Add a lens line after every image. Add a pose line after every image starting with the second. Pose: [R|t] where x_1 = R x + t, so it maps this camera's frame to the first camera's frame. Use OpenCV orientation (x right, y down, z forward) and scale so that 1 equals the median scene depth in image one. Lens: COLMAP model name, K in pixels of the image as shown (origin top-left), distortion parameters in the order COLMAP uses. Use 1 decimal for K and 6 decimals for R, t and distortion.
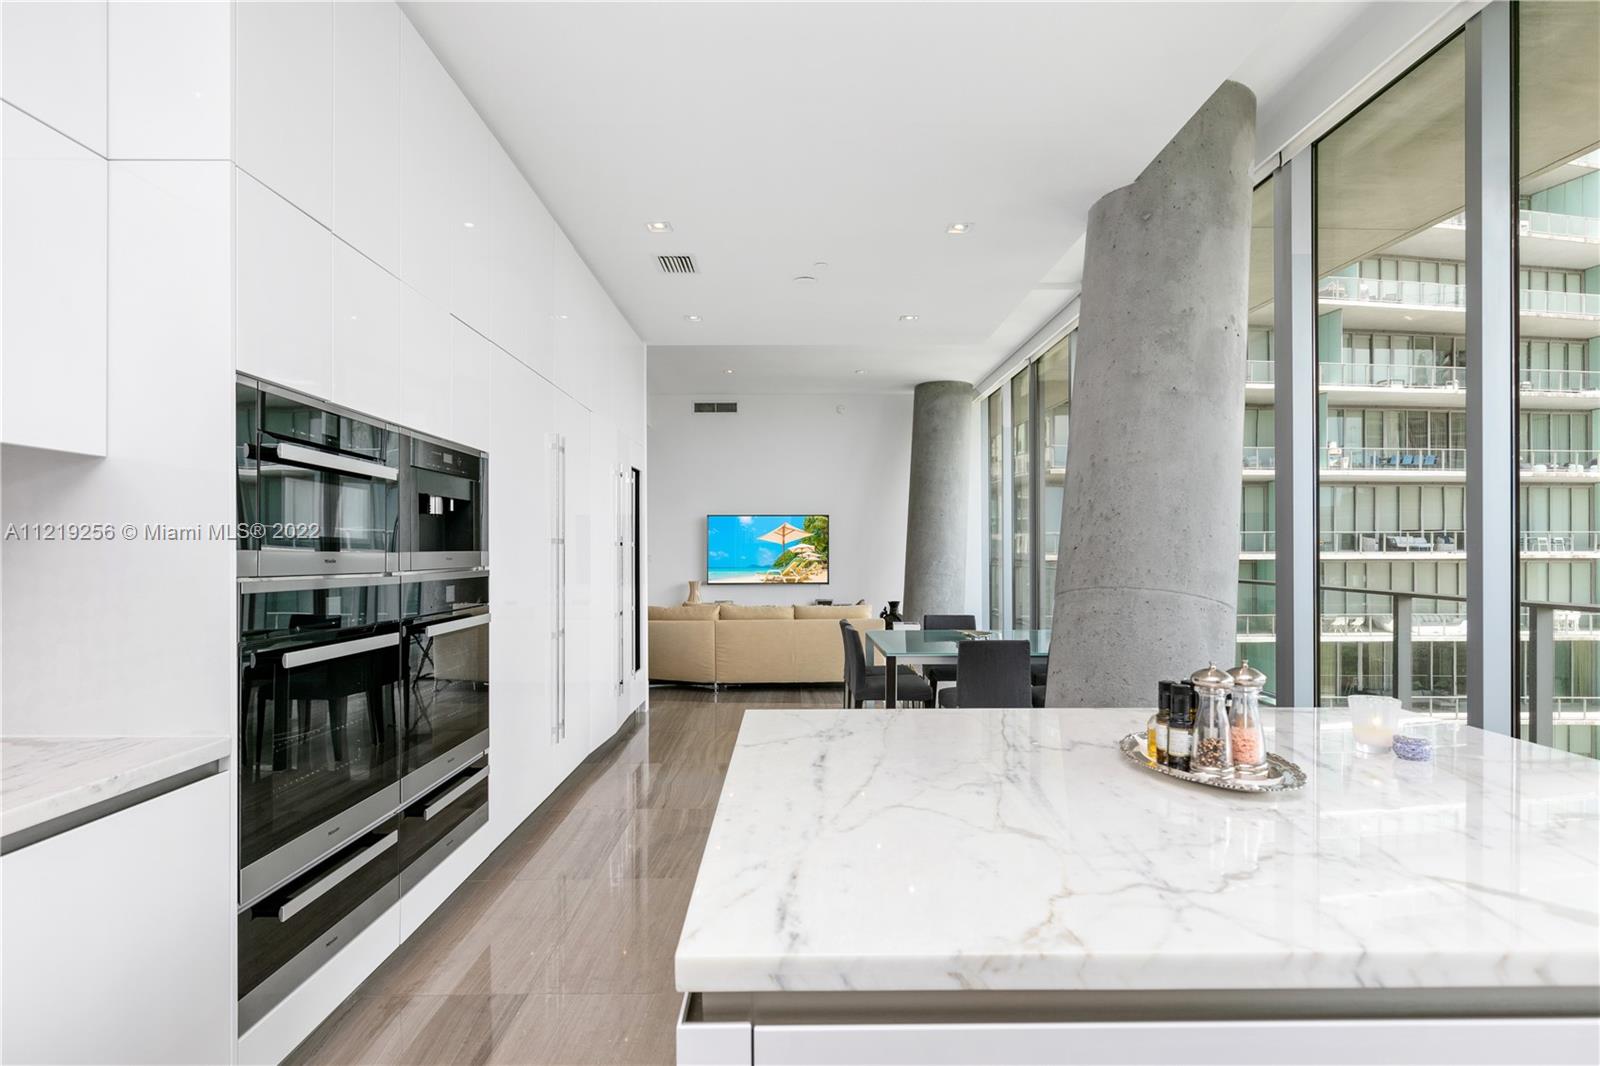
lens RADIAL K [[817.8, 0, 770.0], [0, 817.8, 555.4], [0, 0, 1]] dist [-0.005626, -0.000648]
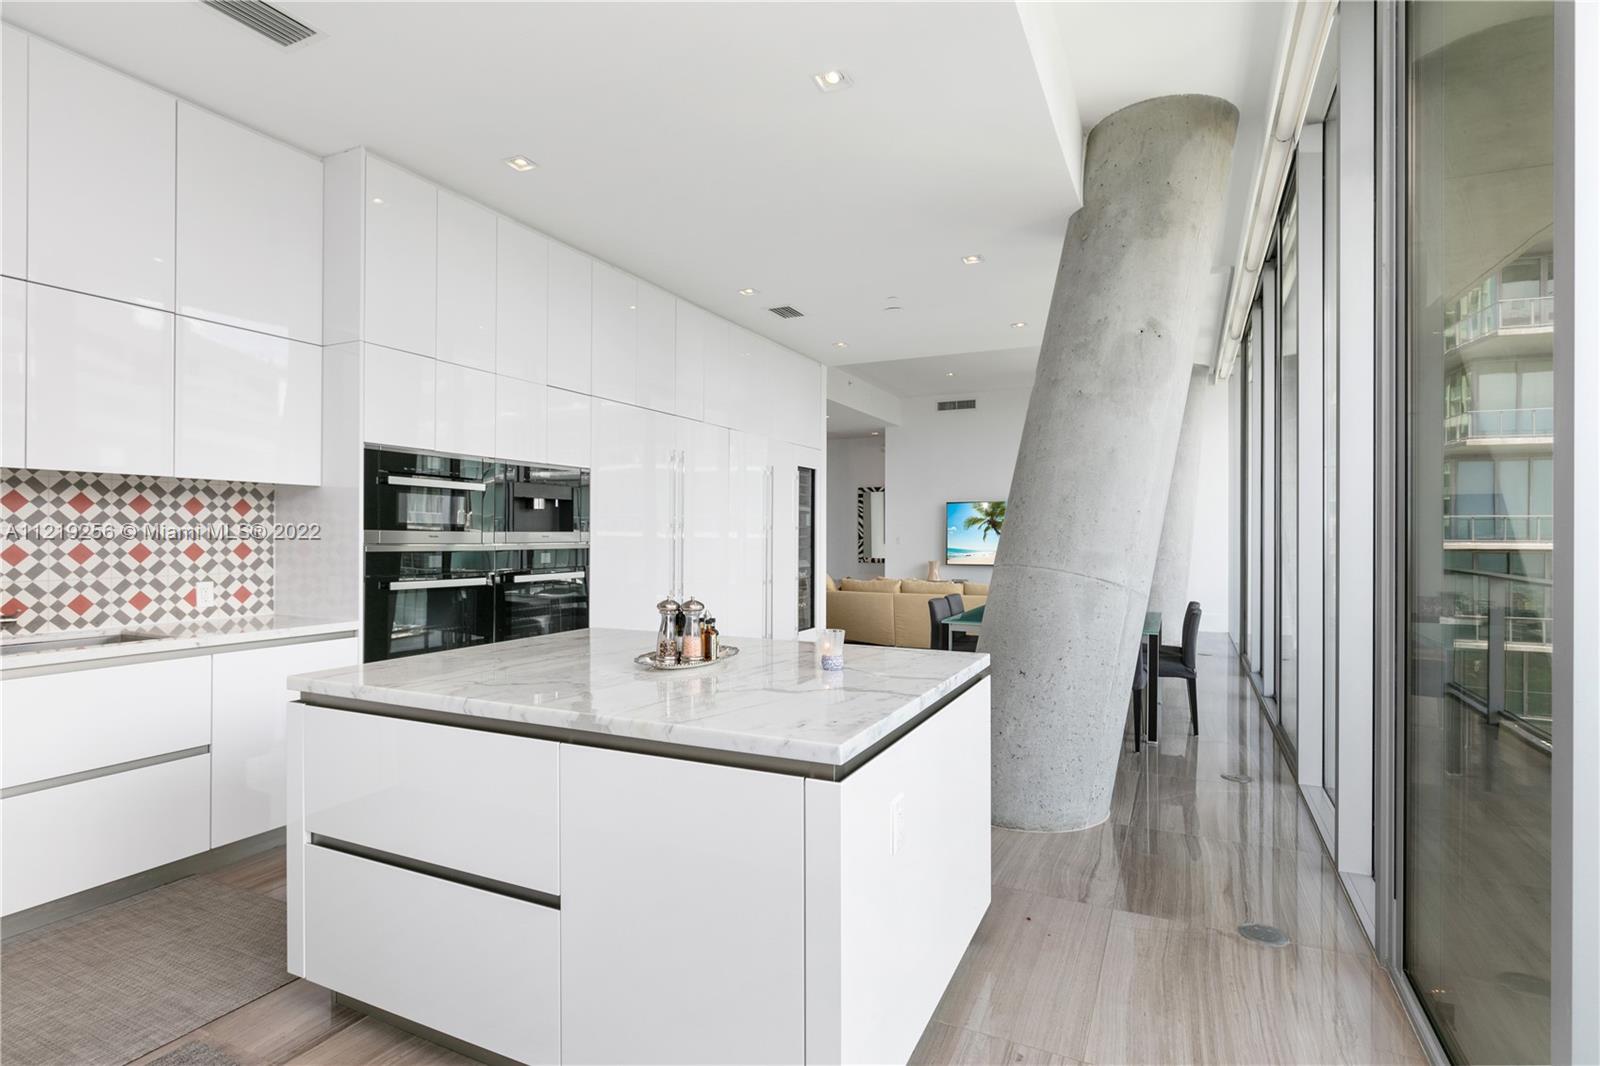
lens RADIAL K [[787.6, 0, 803.1], [0, 787.6, 534.6], [0, 0, 1]] dist [-0.000311, -0.000109]
pose [[0.900411, 0.005286, -0.435009, 0.512898], [-0.007725, 0.999963, -0.003838, 0.001523], [0.434972, 0.006816, 0.900418, -0.126303]]
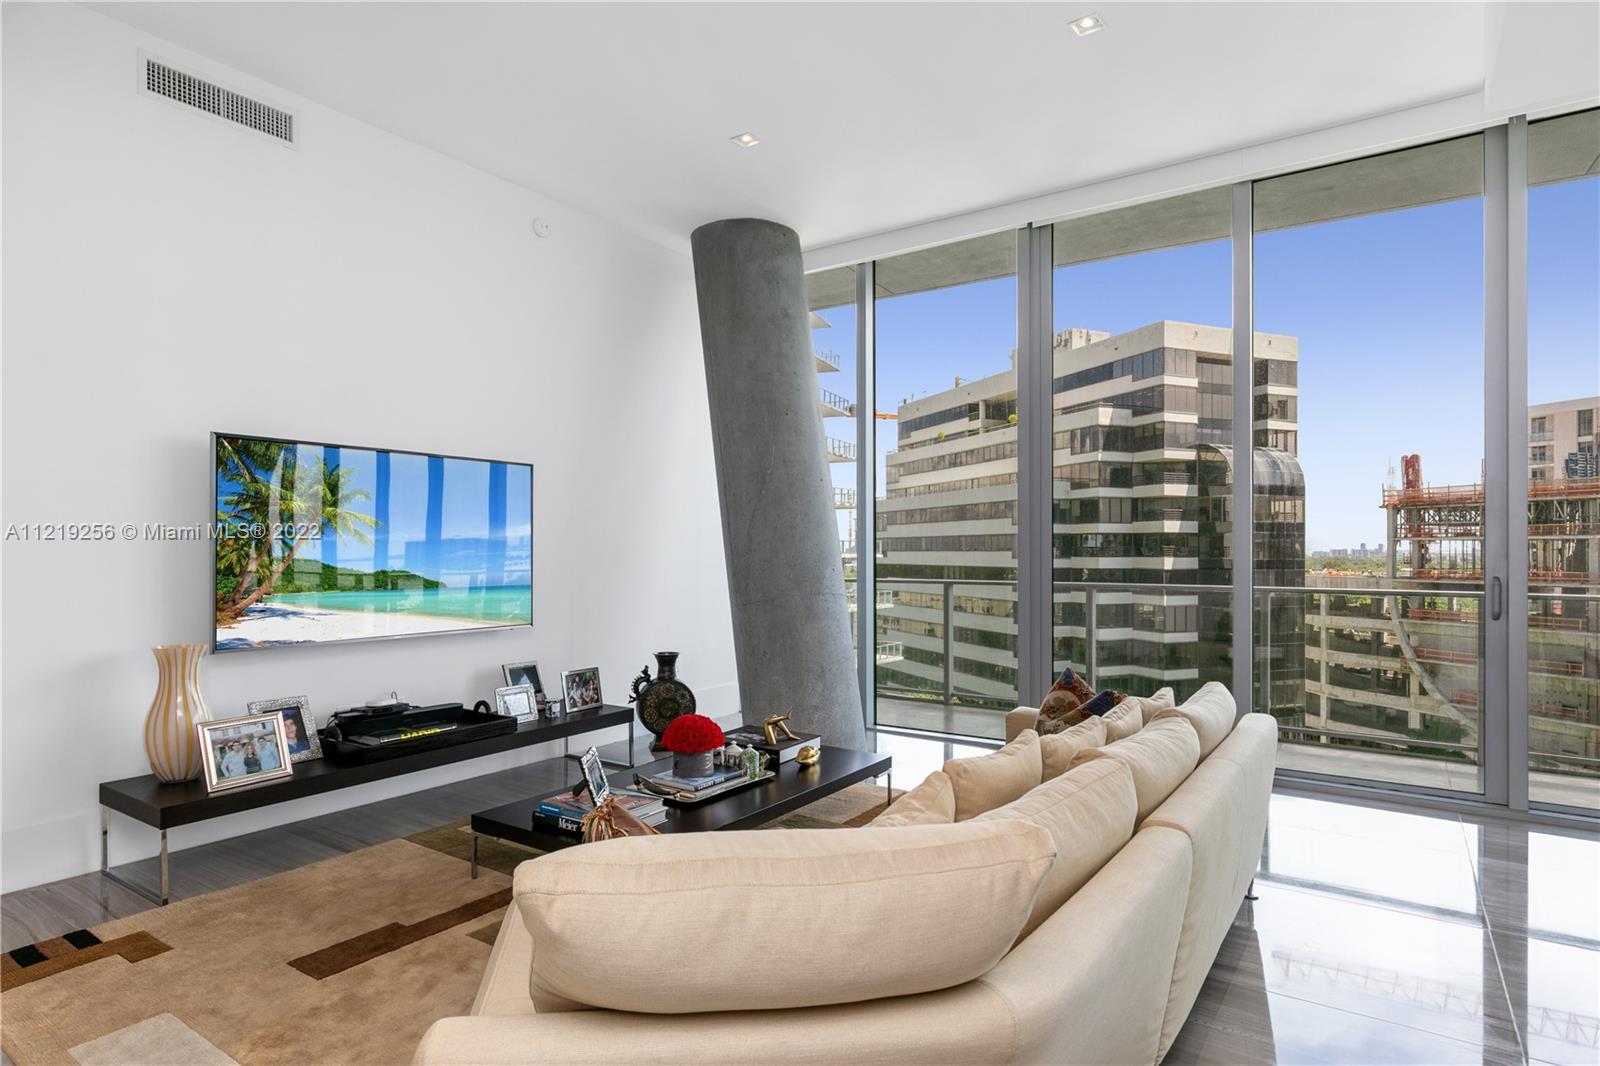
lens RADIAL K [[871.3, 0, 800.6], [0, 871.3, 557.9], [0, 0, 1]] dist [-0.000394, 0.002552]
pose [[0.564703, -0.004944, 0.825280, -0.560269], [0.004535, 0.999986, 0.002887, -0.003461], [-0.825282, 0.002112, 0.564717, 1.551384]]
